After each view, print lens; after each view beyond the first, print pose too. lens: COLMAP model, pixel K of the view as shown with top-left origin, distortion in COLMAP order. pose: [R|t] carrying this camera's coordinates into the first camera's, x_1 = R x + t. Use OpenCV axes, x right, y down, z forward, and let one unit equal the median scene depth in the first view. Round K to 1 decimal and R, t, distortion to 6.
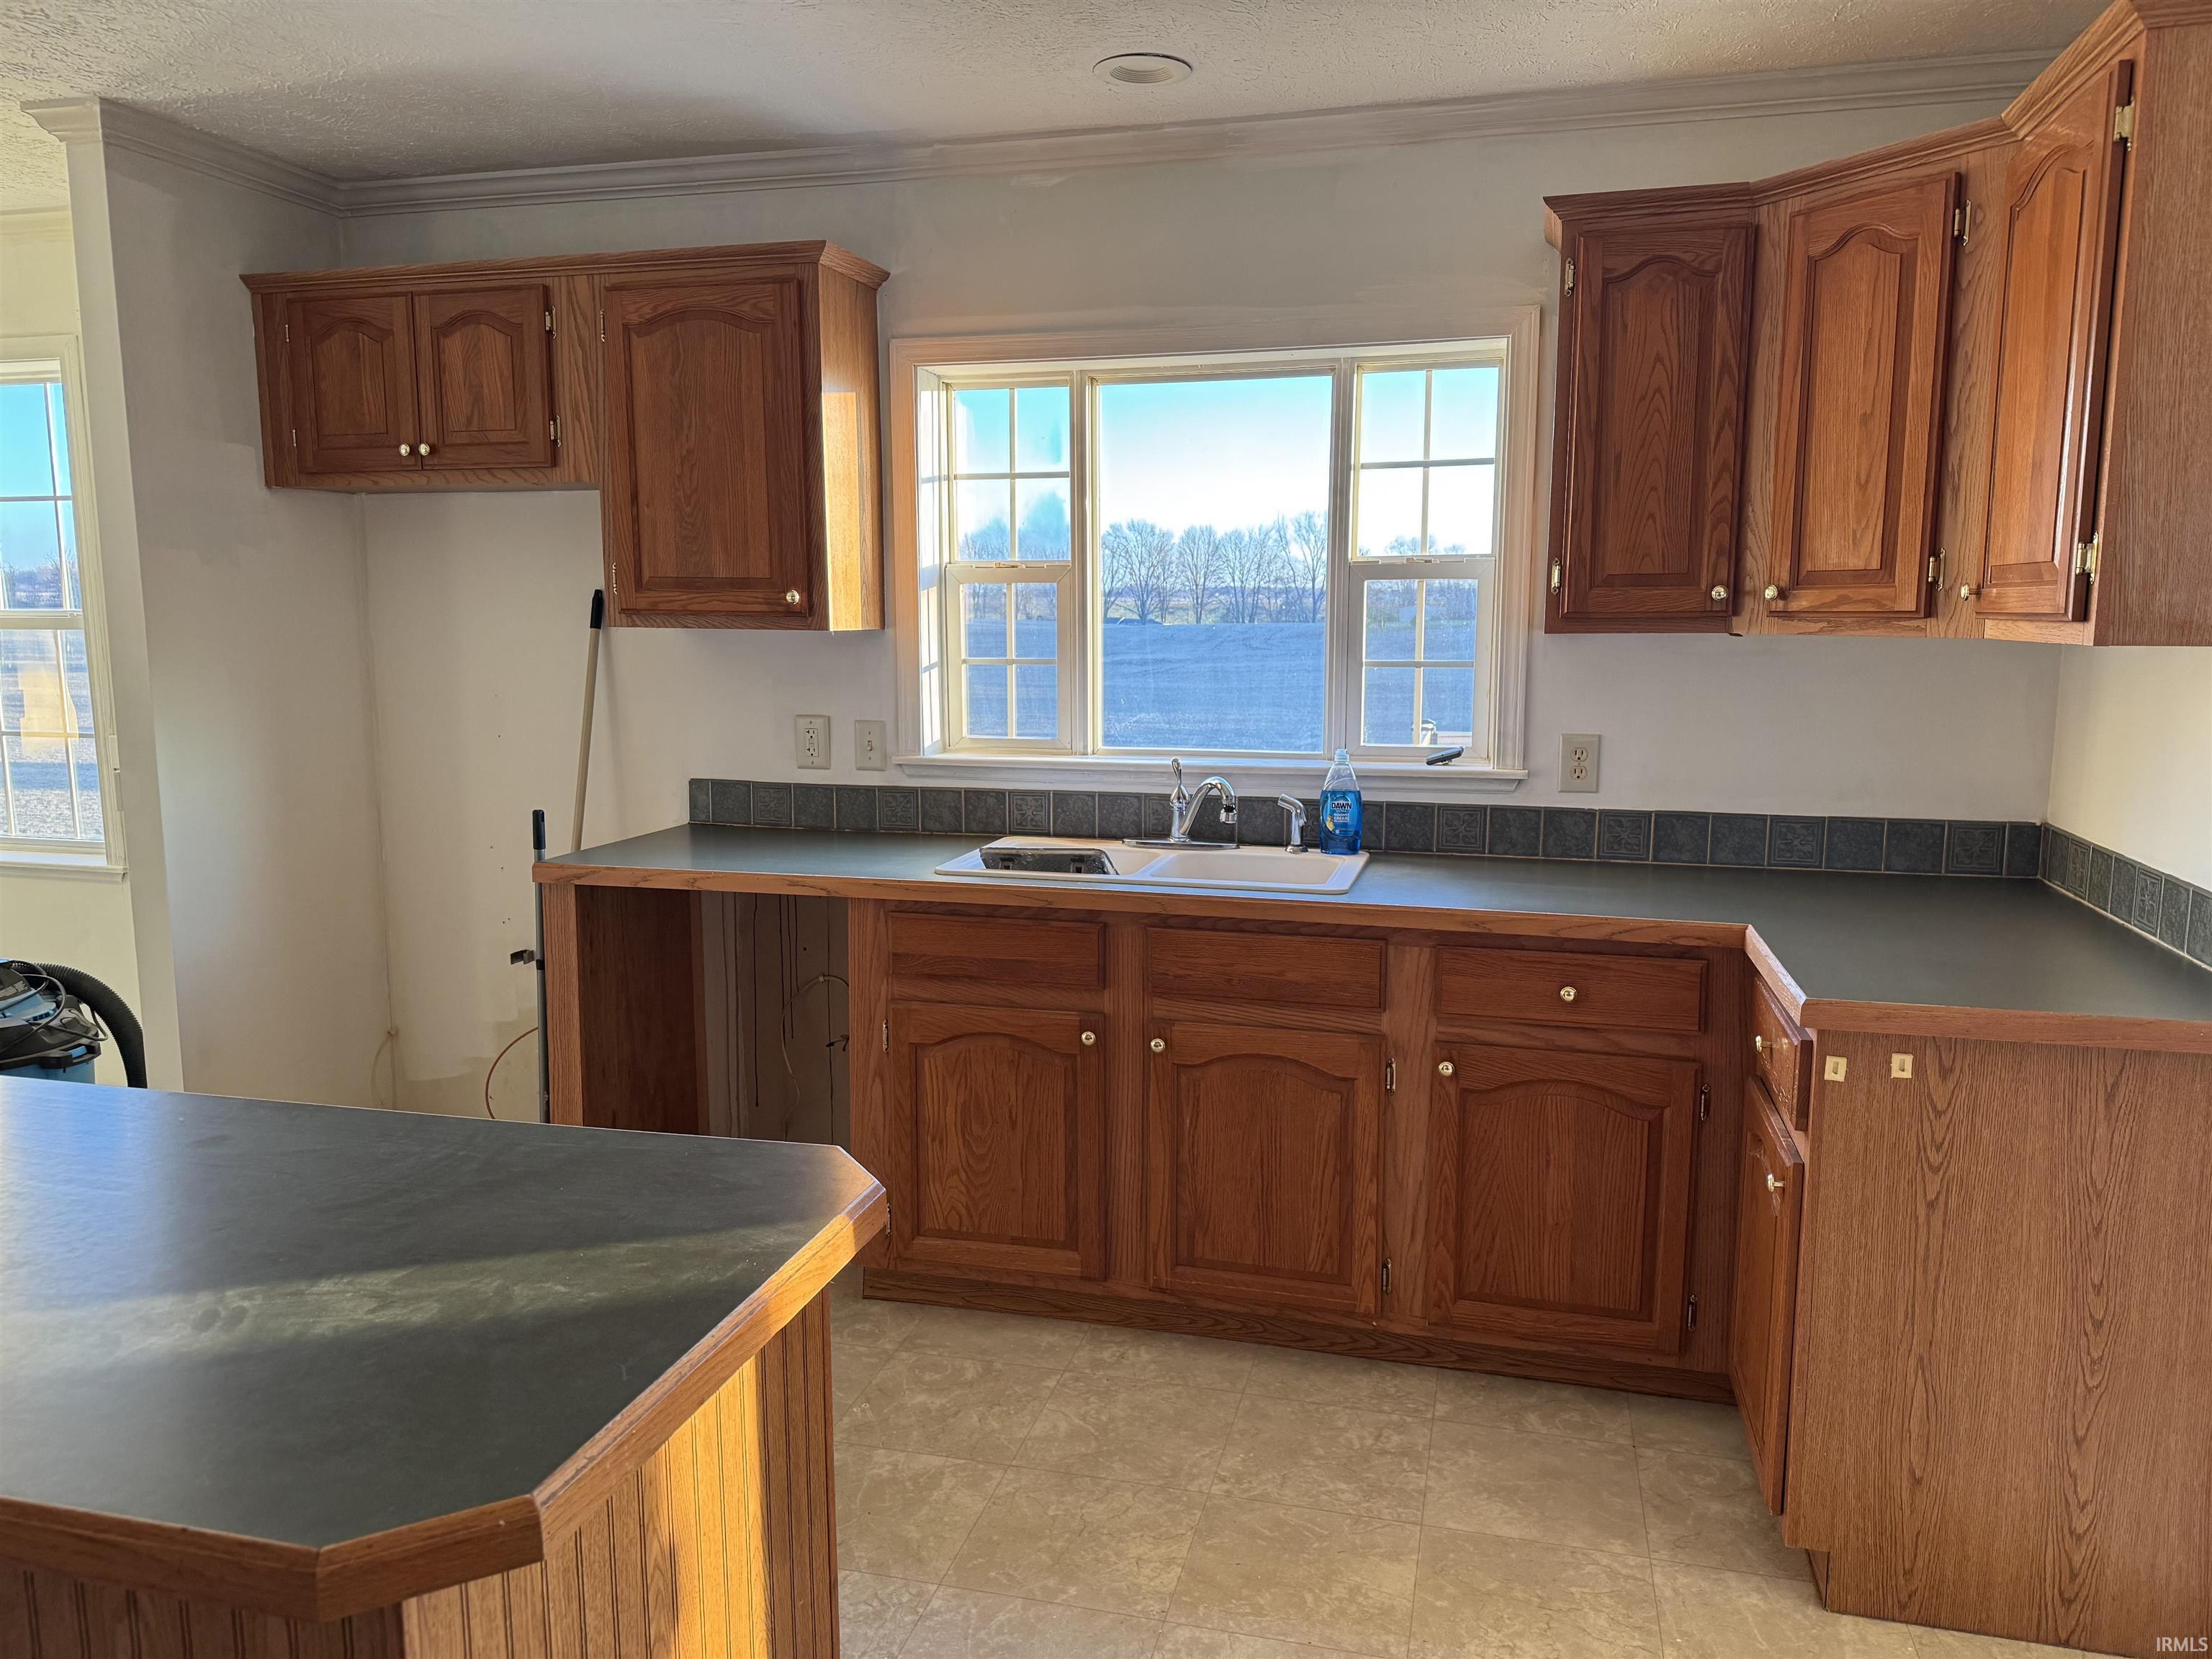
lens RADIAL K [[1540.7, 0, 1110.4], [0, 1540.7, 824.9], [0, 0, 1]] dist [0.094715, -0.116655]
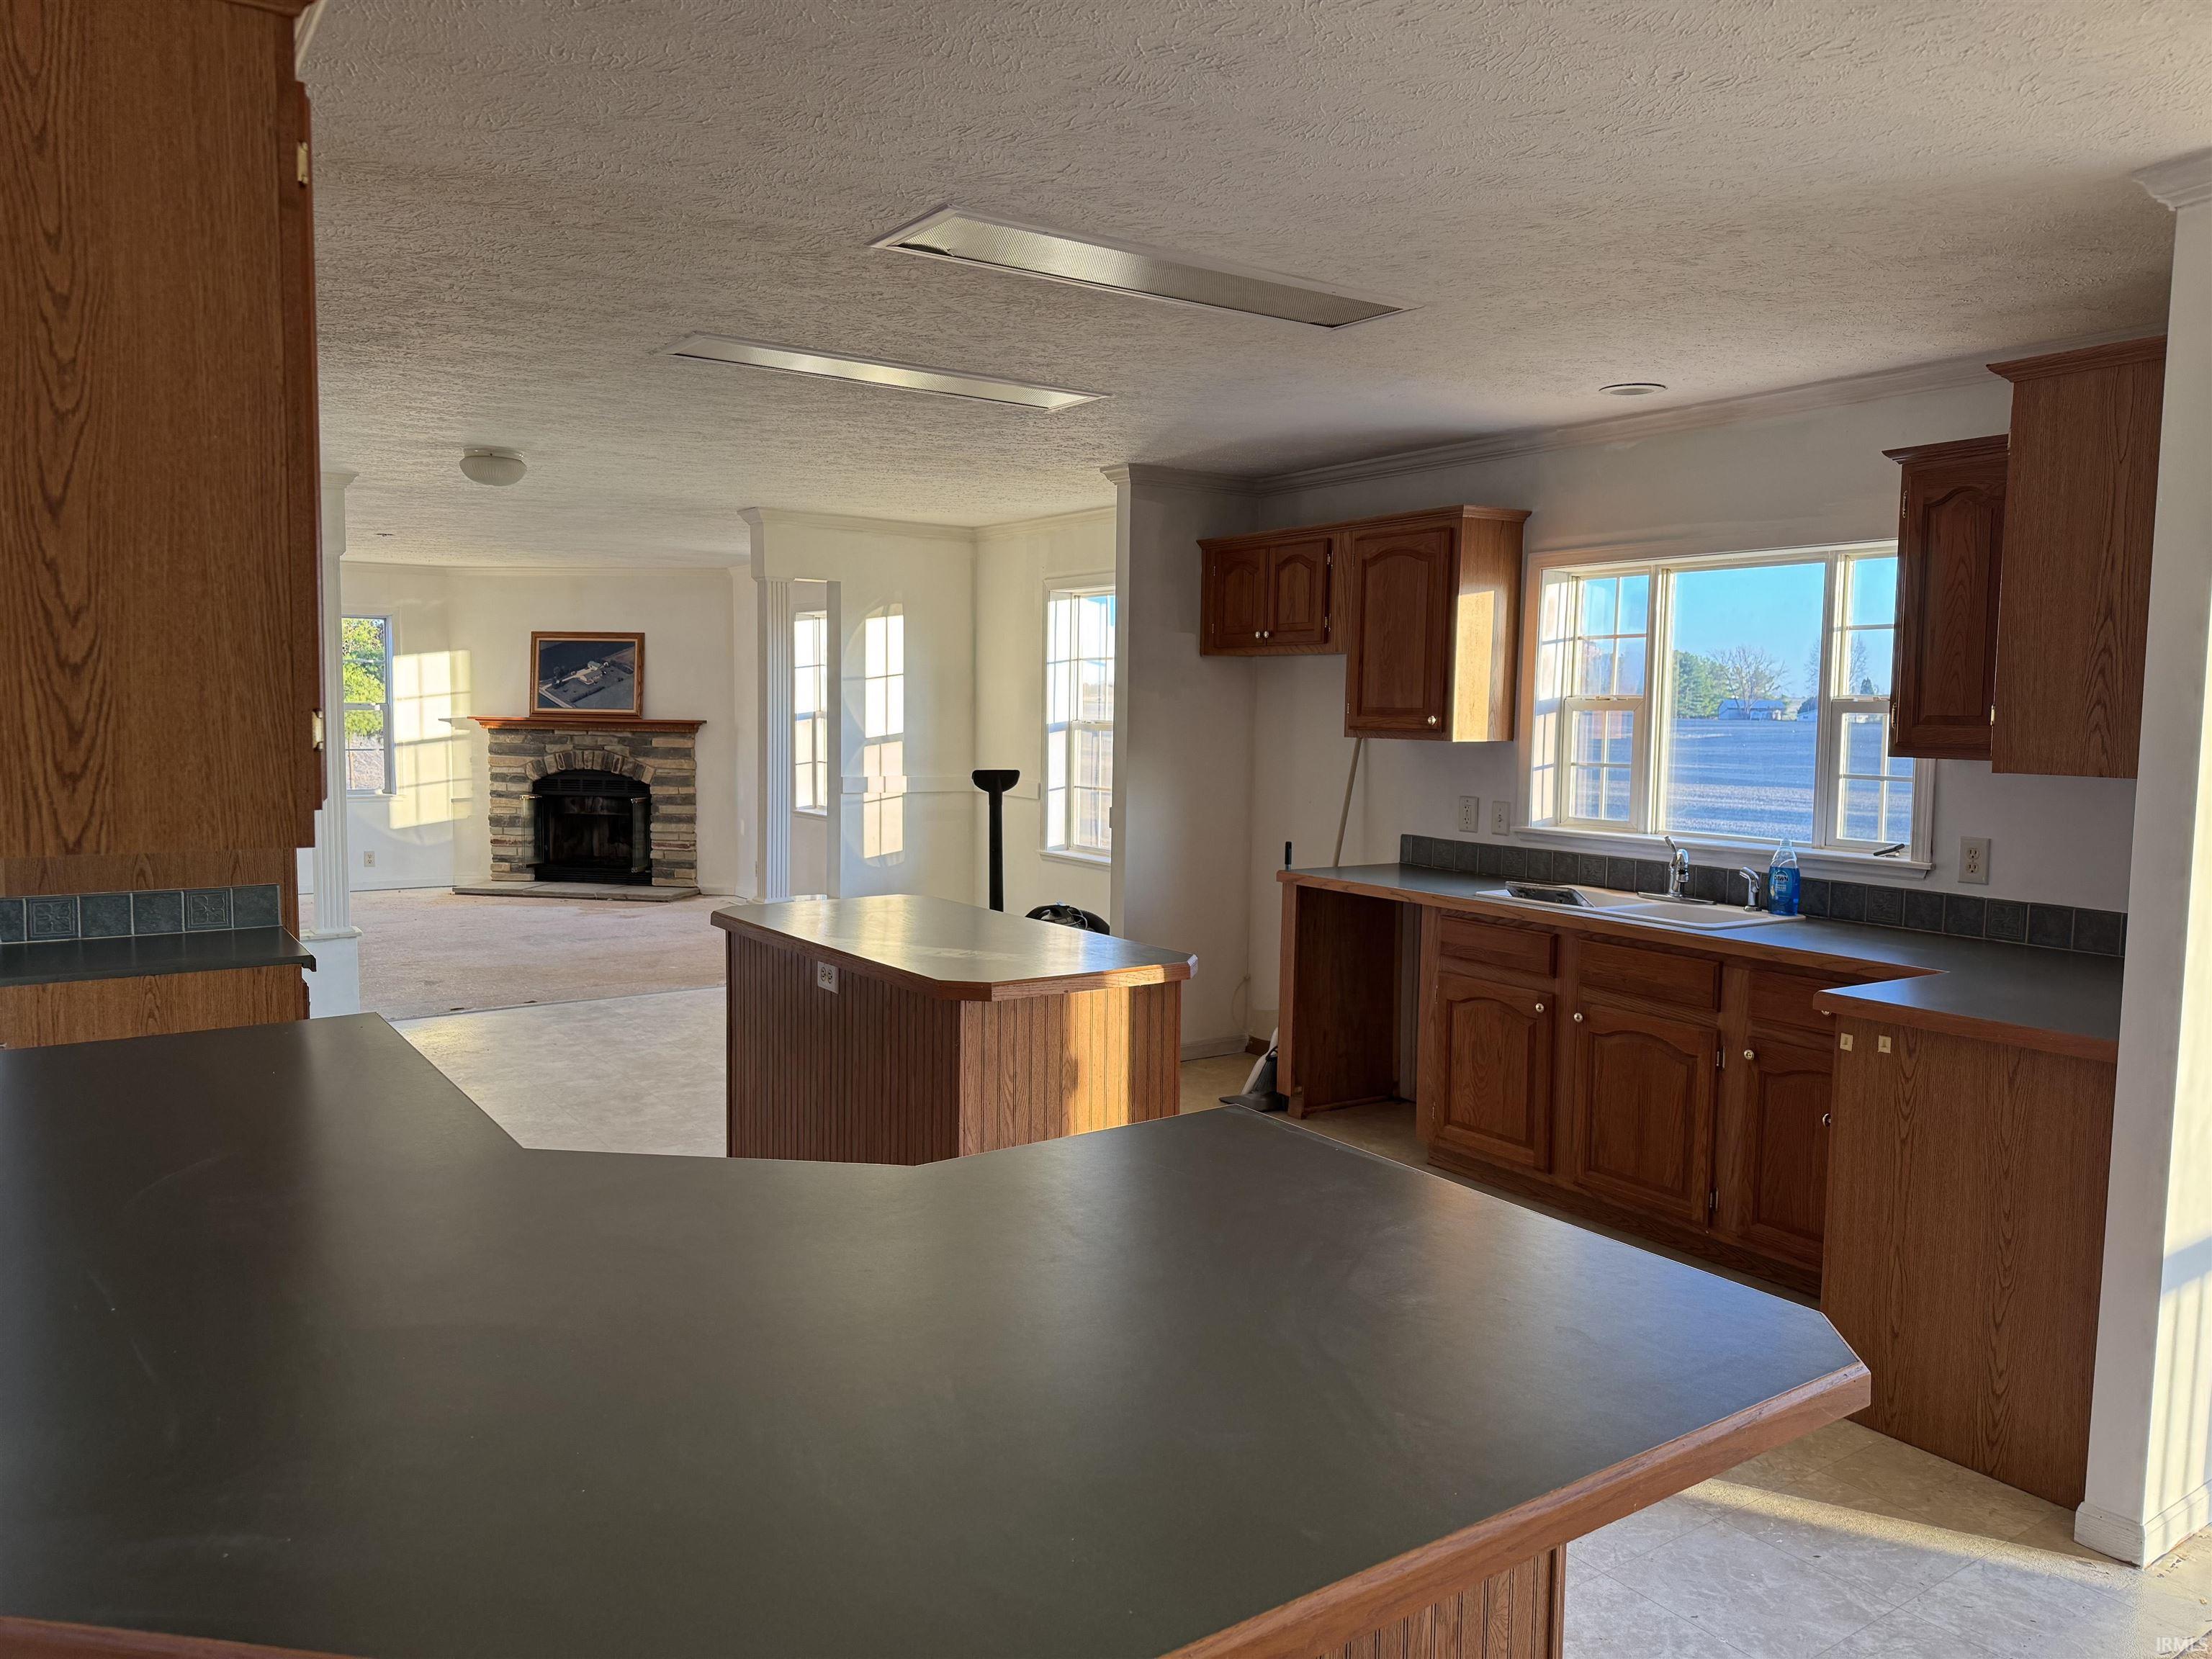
lens RADIAL K [[1540.7, 0, 1110.4], [0, 1540.7, 824.9], [0, 0, 1]] dist [0.094715, -0.116655]
pose [[0.760026, 0.061558, -0.646970, 0.594097], [-0.105335, 0.994009, -0.029164, 0.043099], [0.641299, 0.090314, 0.761957, -0.432252]]
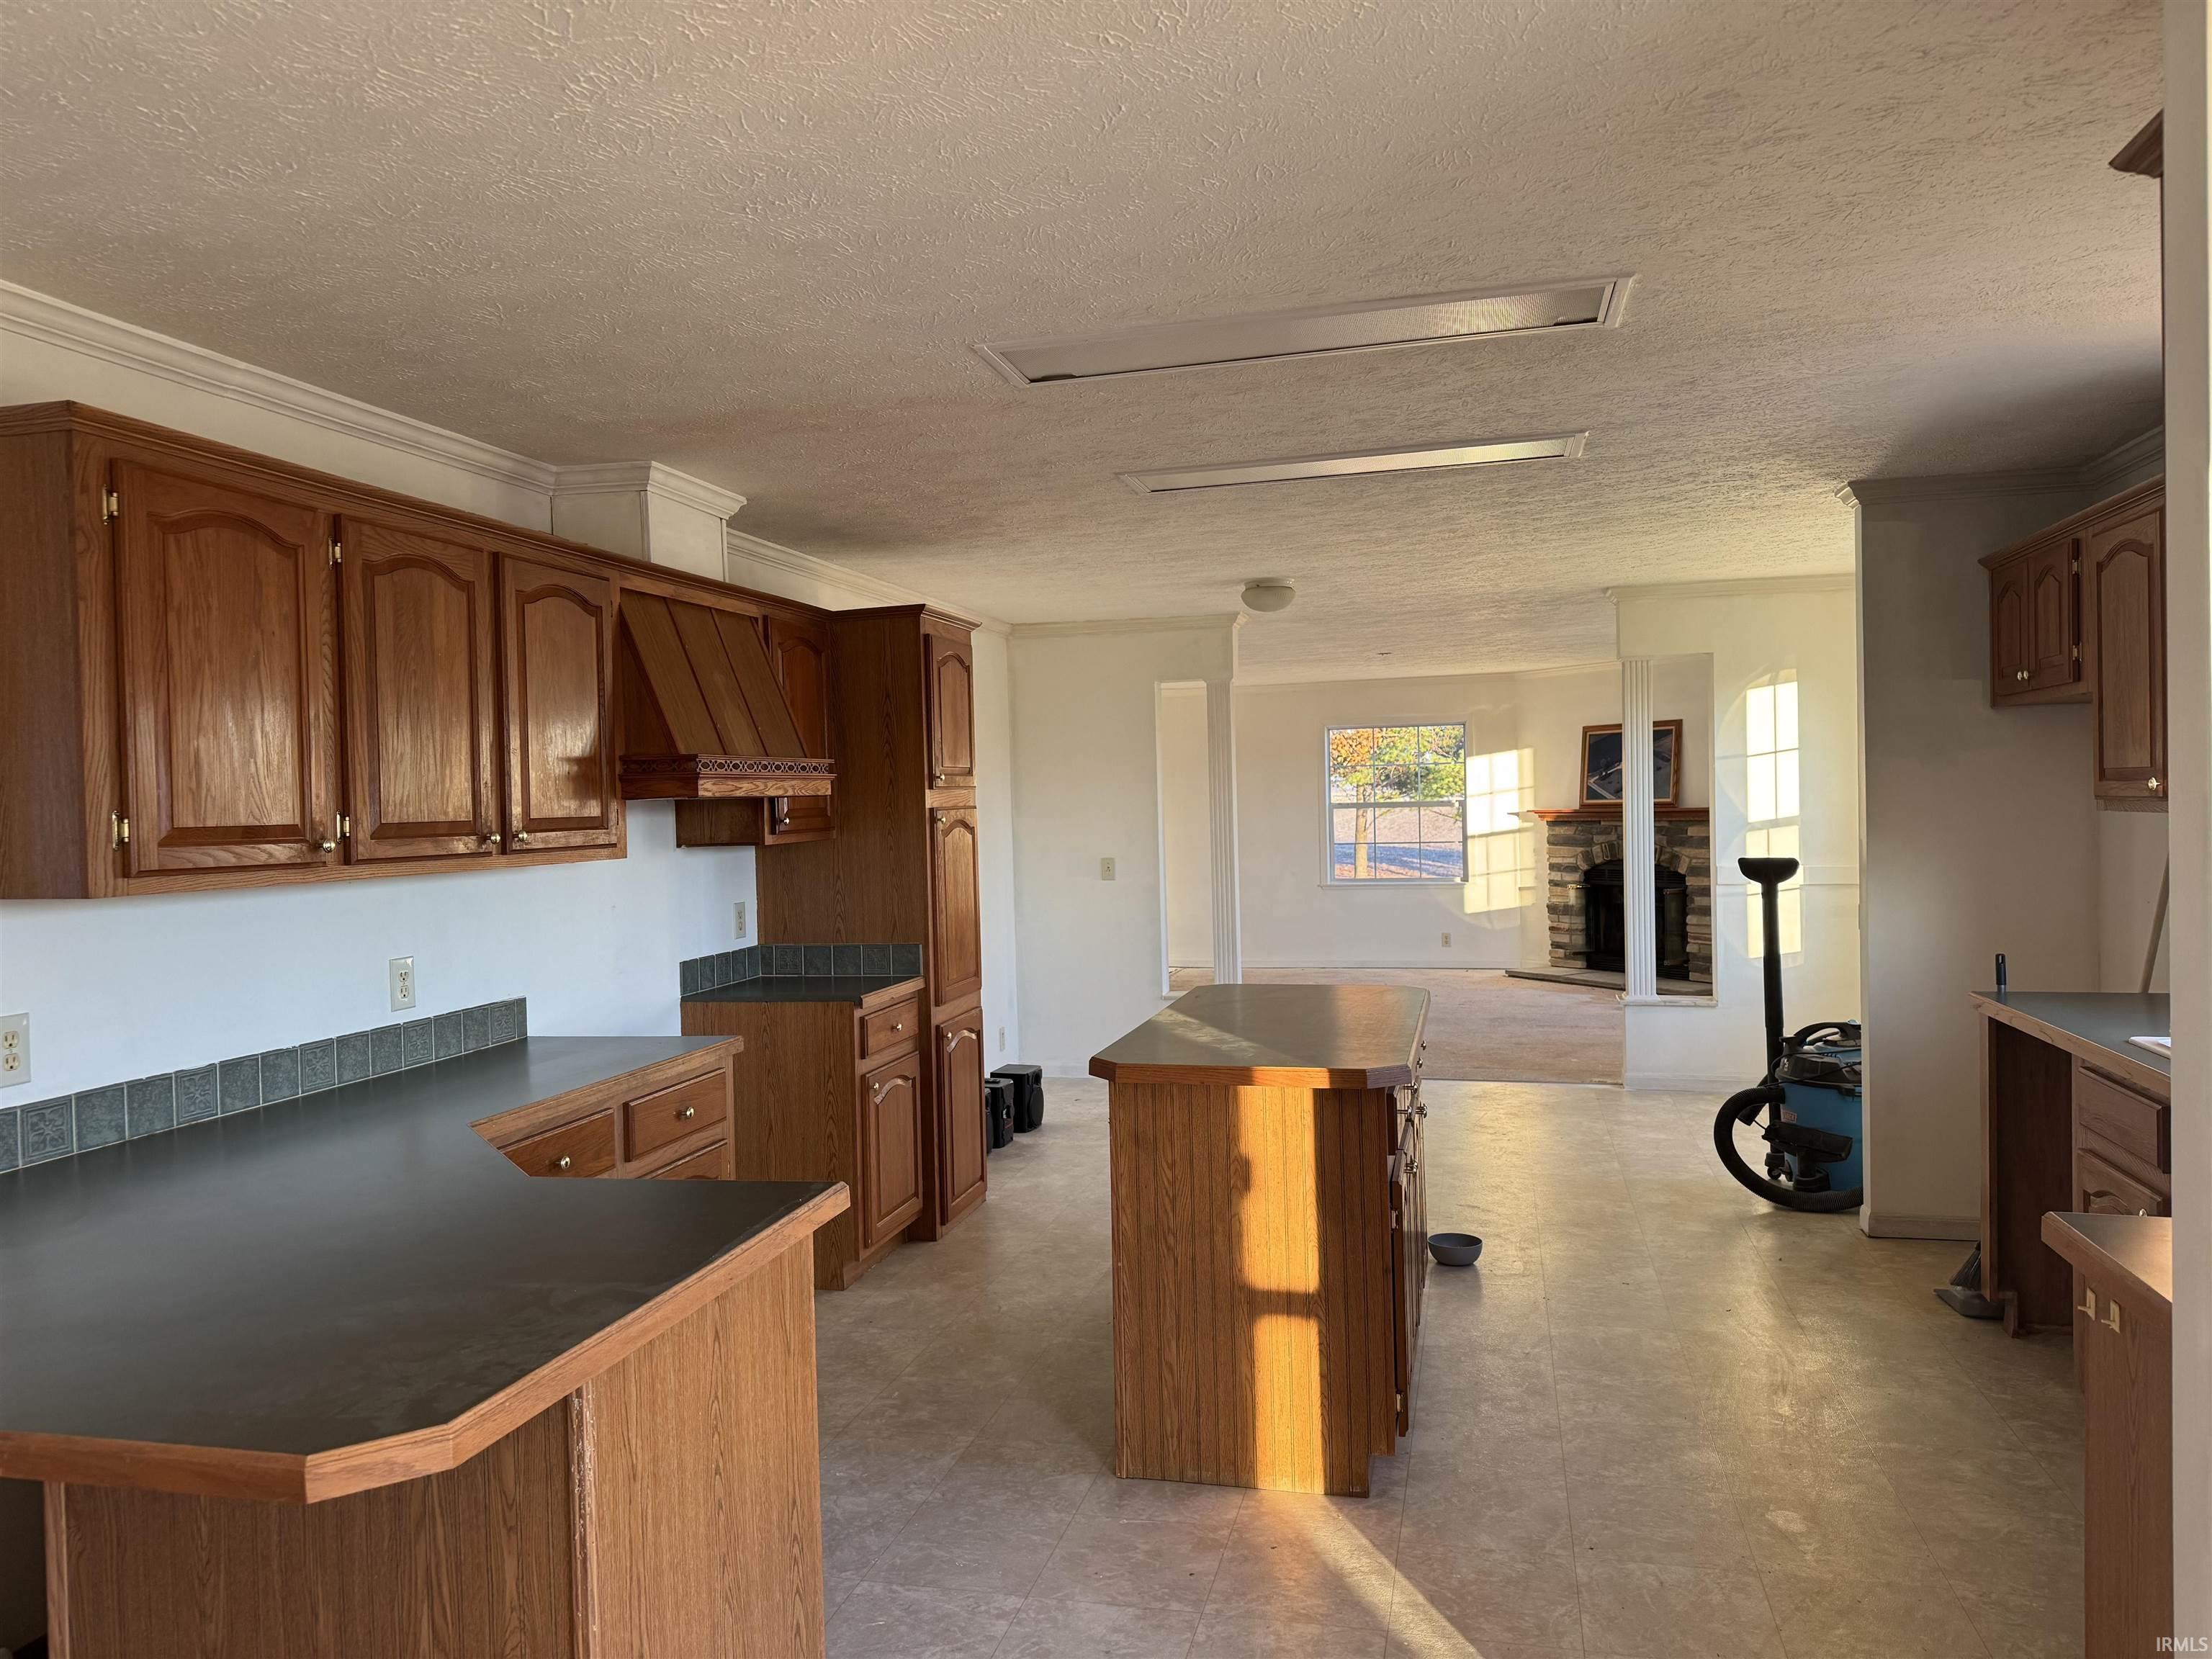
lens RADIAL K [[1540.7, 0, 1110.4], [0, 1540.7, 824.9], [0, 0, 1]] dist [0.094715, -0.116655]
pose [[0.008813, 0.014970, -0.999849, 0.914280], [-0.117669, 0.992957, 0.013829, -0.047418], [0.993014, 0.117530, 0.010513, 0.262419]]
